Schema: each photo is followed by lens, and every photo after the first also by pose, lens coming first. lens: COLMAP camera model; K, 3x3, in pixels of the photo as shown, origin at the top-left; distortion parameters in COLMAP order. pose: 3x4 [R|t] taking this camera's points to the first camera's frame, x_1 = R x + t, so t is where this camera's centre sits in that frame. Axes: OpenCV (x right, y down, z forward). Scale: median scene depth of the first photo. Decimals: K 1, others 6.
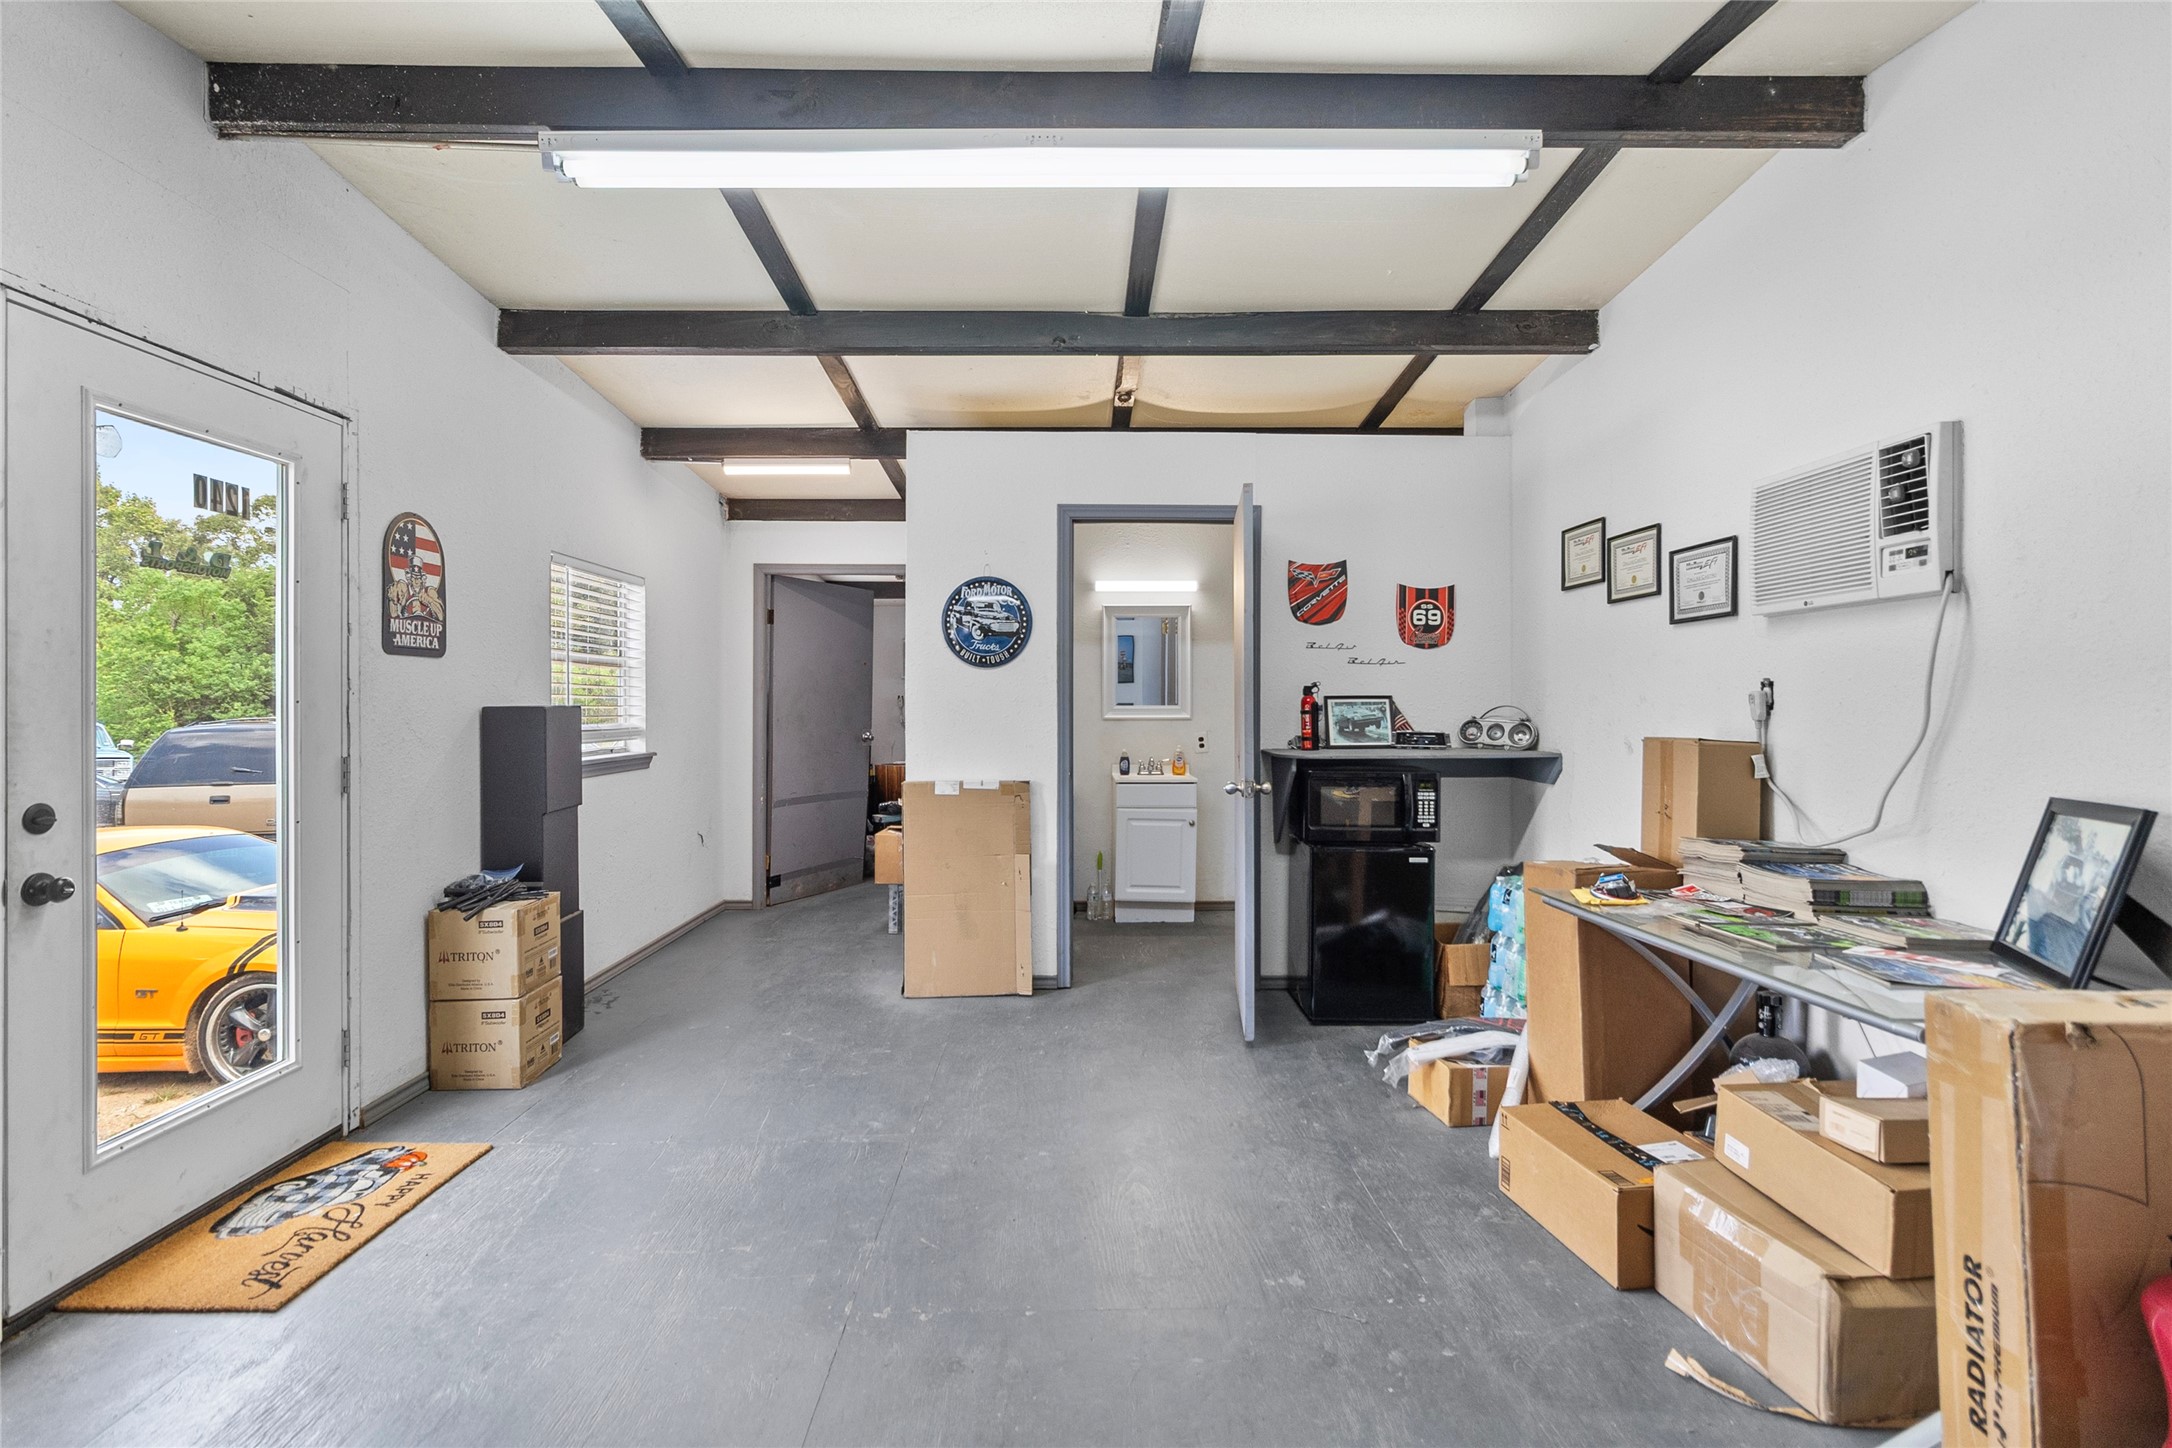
lens RADIAL K [[1005.2, 0, 1083.5], [0, 1005.2, 713.8], [0, 0, 1]] dist [0.001842, -0.001548]
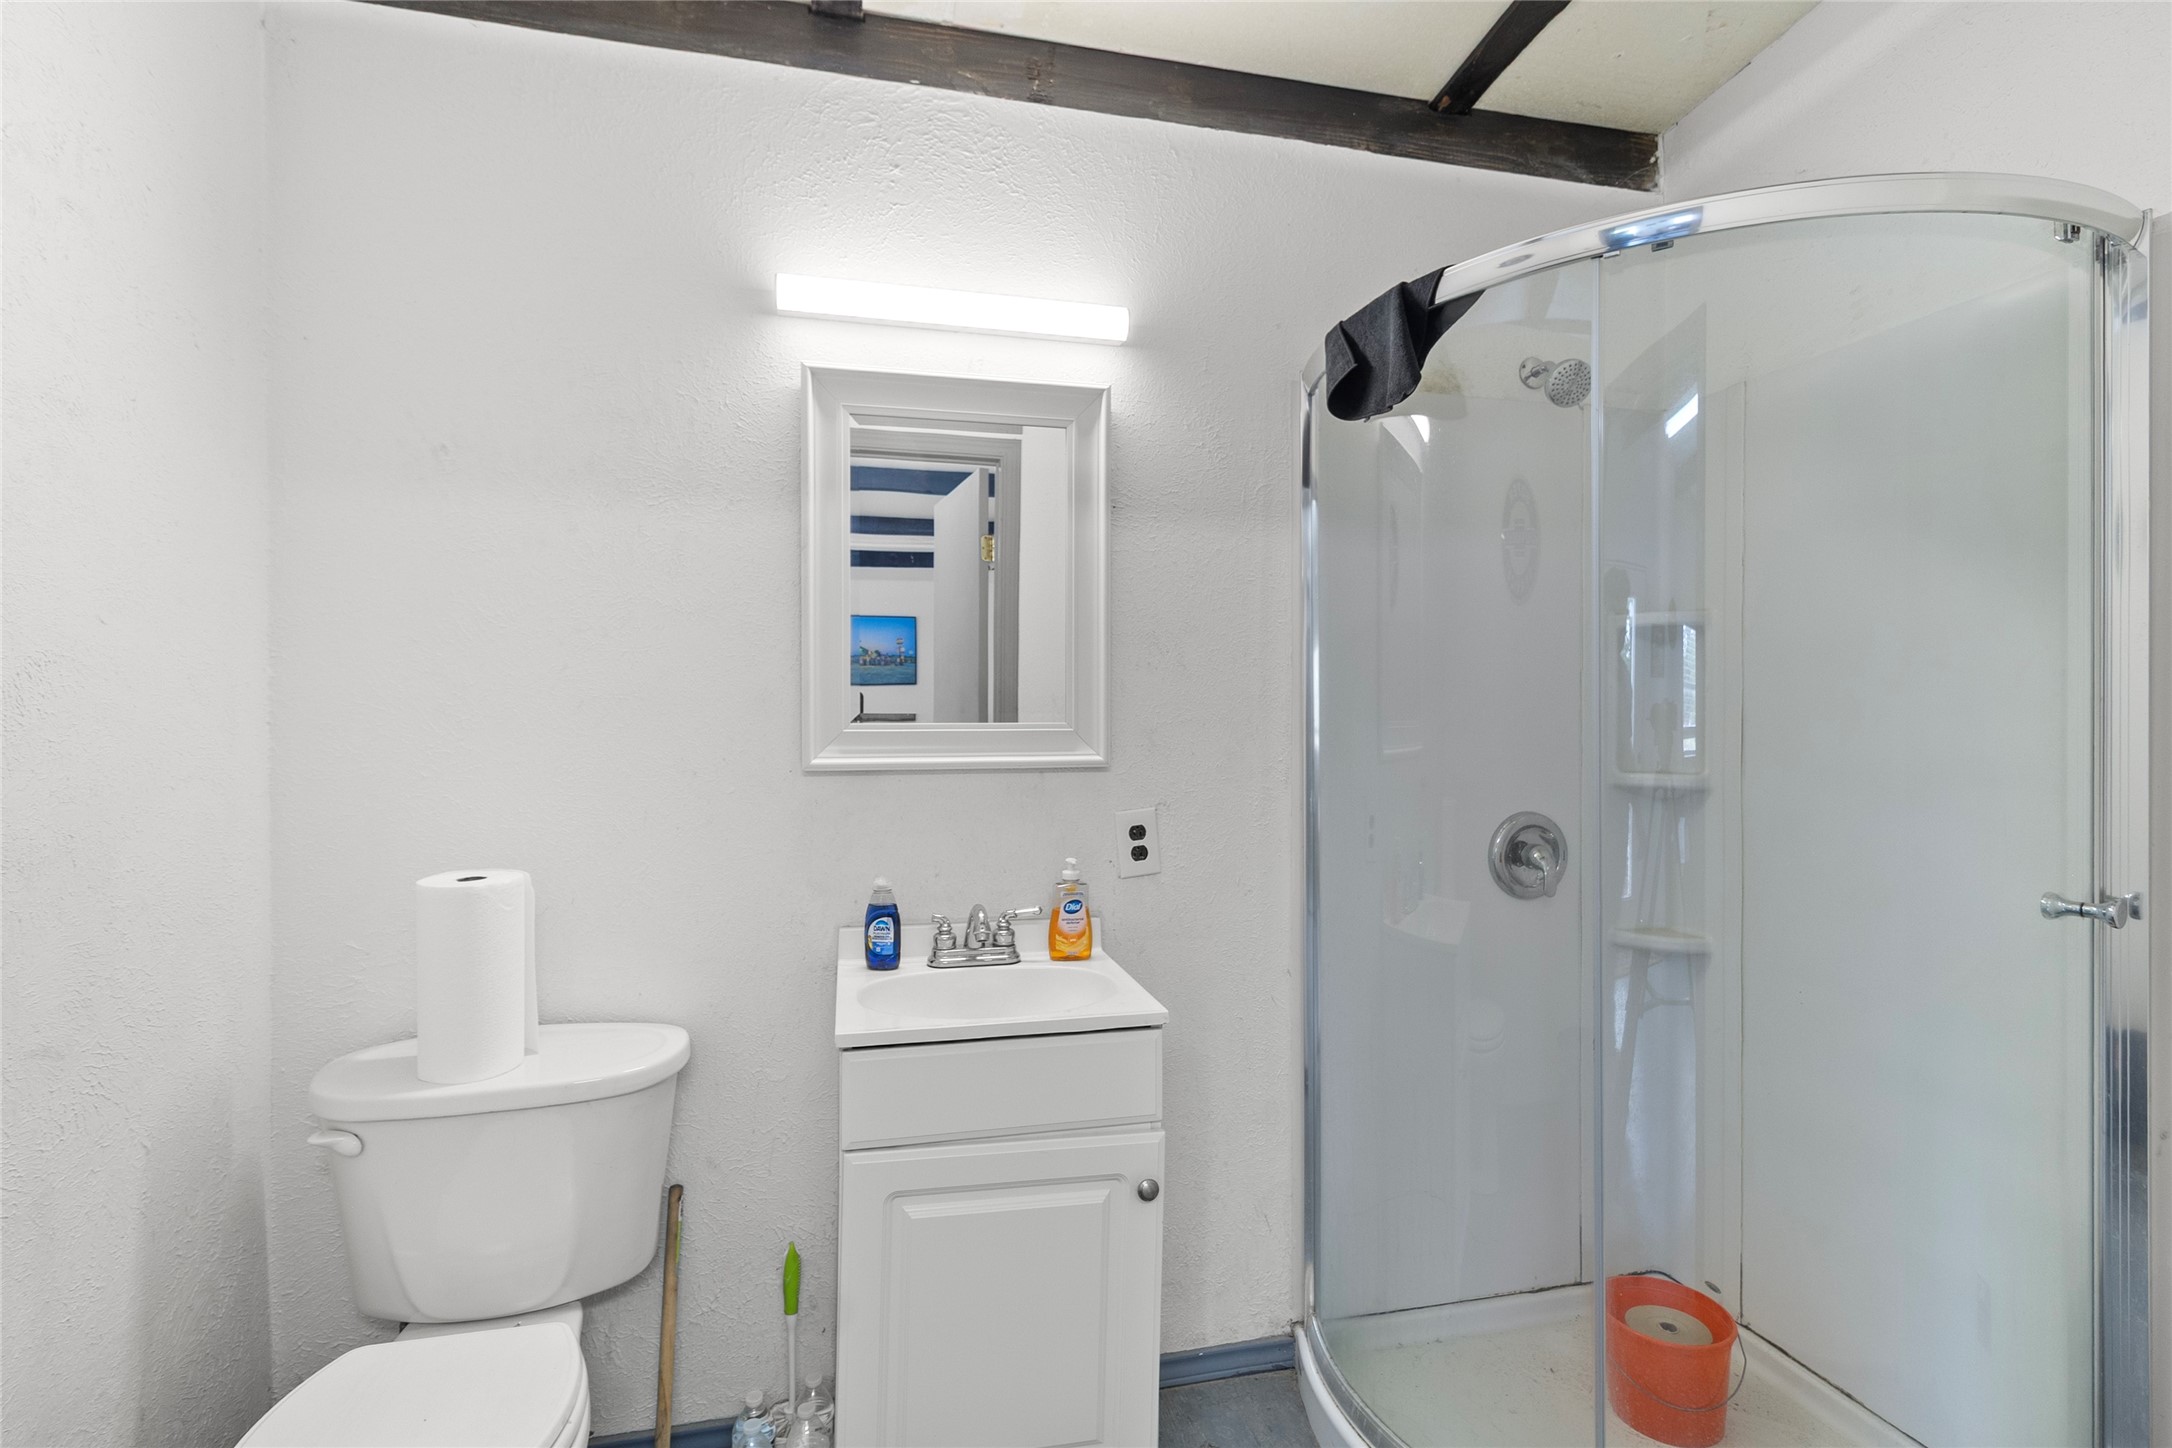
lens RADIAL K [[1005.2, 0, 1087.2], [0, 1005.2, 726.4], [0, 0, 1]] dist [0.001842, -0.001548]
pose [[0.976628, 0.003359, 0.214911, 0.021974], [-0.001481, 0.999959, -0.008903, -0.002816], [-0.214932, 0.008377, 0.976593, 0.433417]]
